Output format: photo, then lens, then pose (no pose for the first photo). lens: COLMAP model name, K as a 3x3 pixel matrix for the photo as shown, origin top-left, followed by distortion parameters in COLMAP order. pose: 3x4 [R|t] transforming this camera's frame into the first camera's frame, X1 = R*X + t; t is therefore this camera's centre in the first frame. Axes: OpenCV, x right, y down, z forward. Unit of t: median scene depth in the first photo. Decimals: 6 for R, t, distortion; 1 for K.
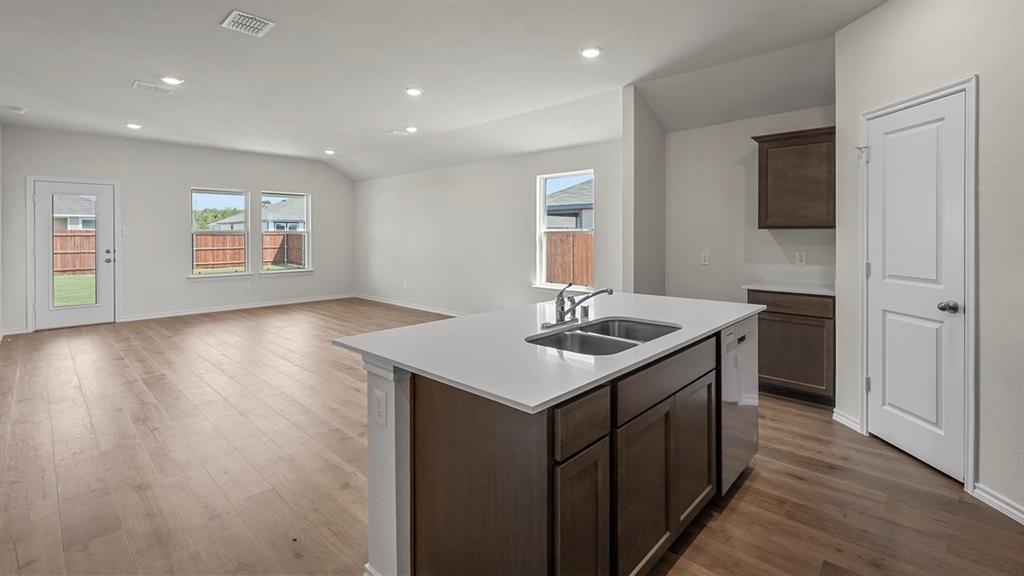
lens RADIAL K [[452.6, 0, 511.3], [0, 452.6, 234.9], [0, 0, 1]] dist [-0.002553, 0.000861]
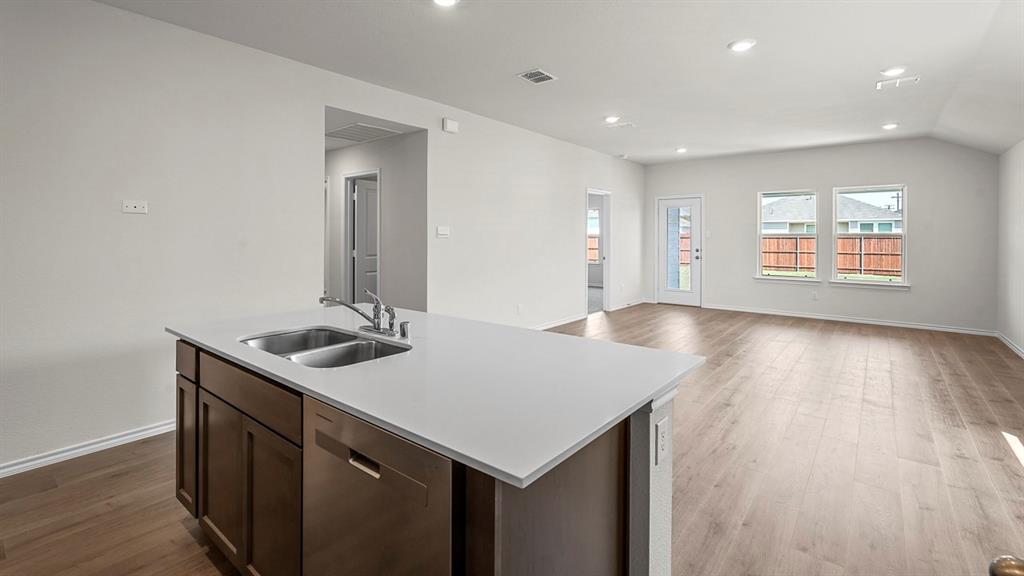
lens RADIAL K [[458.8, 0, 511.8], [0, 458.8, 236.3], [0, 0, 1]] dist [0.000066, 0.000481]
pose [[0.077208, 0.001696, -0.997014, 0.378326], [-0.004218, 0.999990, 0.001374, -0.002688], [0.997006, 0.004100, 0.077214, 0.421378]]
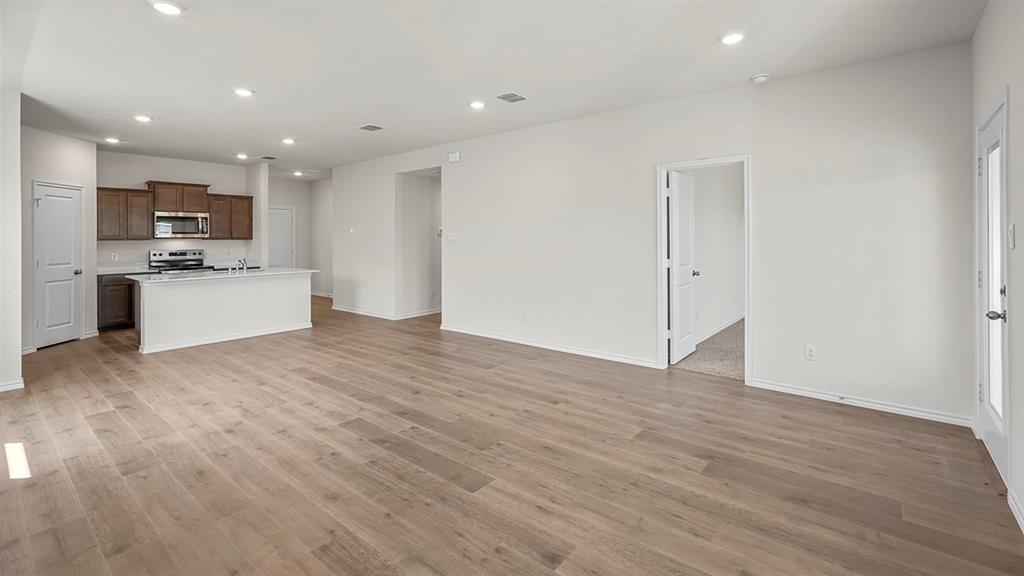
lens RADIAL K [[449.9, 0, 510.2], [0, 449.9, 236.8], [0, 0, 1]] dist [-0.001246, 0.000220]
pose [[-0.998042, 0.007112, -0.062148, -0.524965], [0.007079, 0.999975, 0.000745, -0.010767], [0.062152, 0.000303, -0.998067, 1.457918]]
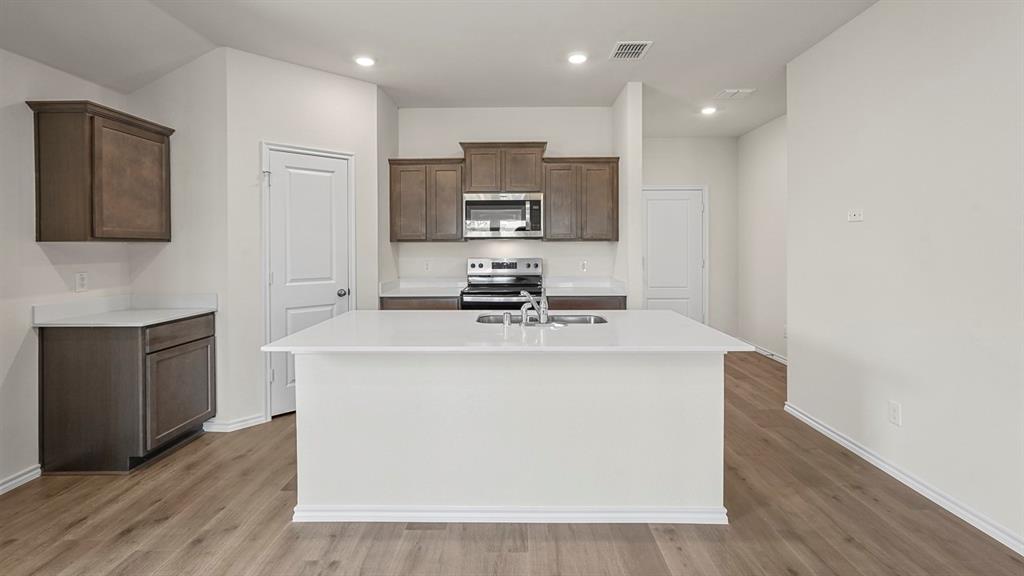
lens RADIAL K [[455.0, 0, 511.3], [0, 455.0, 248.2], [0, 0, 1]] dist [-0.002782, 0.000254]
pose [[-0.674478, -0.001181, 0.738294, -0.239163], [0.006518, 0.999950, 0.007554, -0.002506], [-0.738266, 0.009908, -0.674437, 0.642272]]
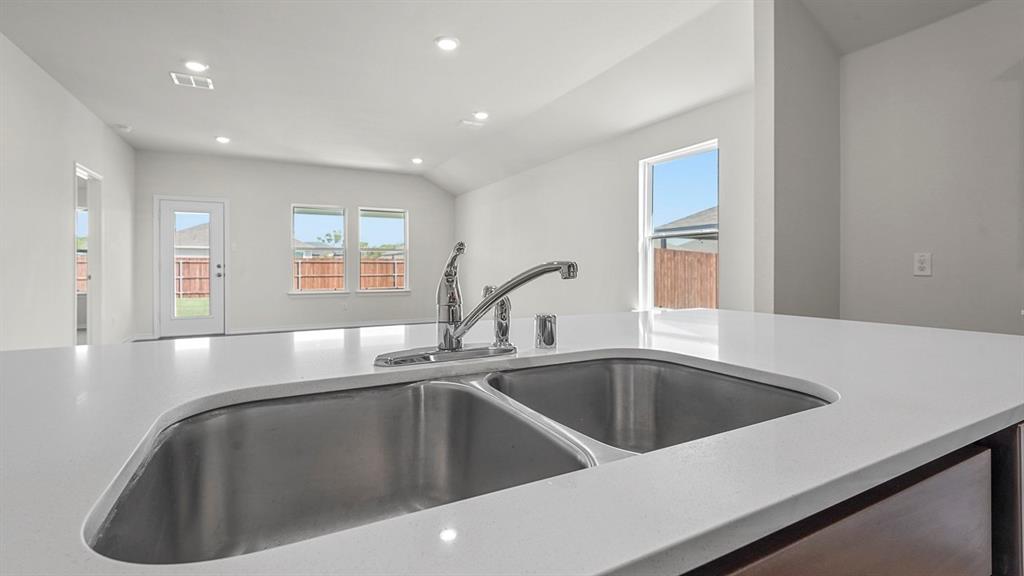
lens RADIAL K [[458.6, 0, 510.2], [0, 458.6, 267.5], [0, 0, 1]] dist [-0.004515, -0.000188]
pose [[0.947071, 0.001351, -0.321021, 0.097128], [-0.001754, 0.999998, -0.000966, 0.042927], [0.321019, 0.001478, 0.947072, 0.231118]]
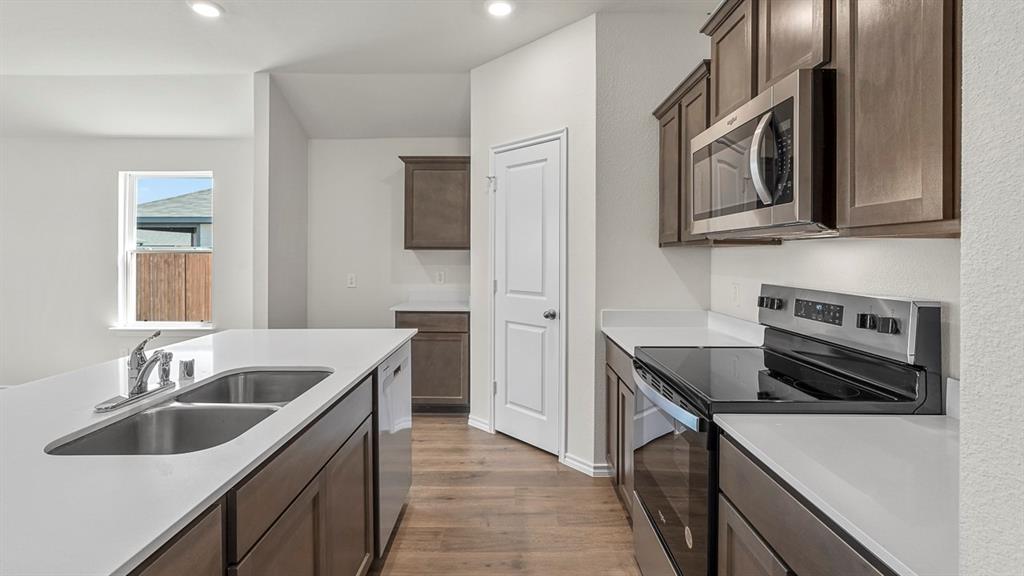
lens RADIAL K [[456.6, 0, 512.0], [0, 456.6, 255.3], [0, 0, 1]] dist [-0.010756, 0.000314]
pose [[0.729211, 0.000994, 0.684288, 0.019829], [-0.000741, 1.000000, -0.000663, 0.000081], [-0.684289, -0.000024, 0.729211, 0.067591]]
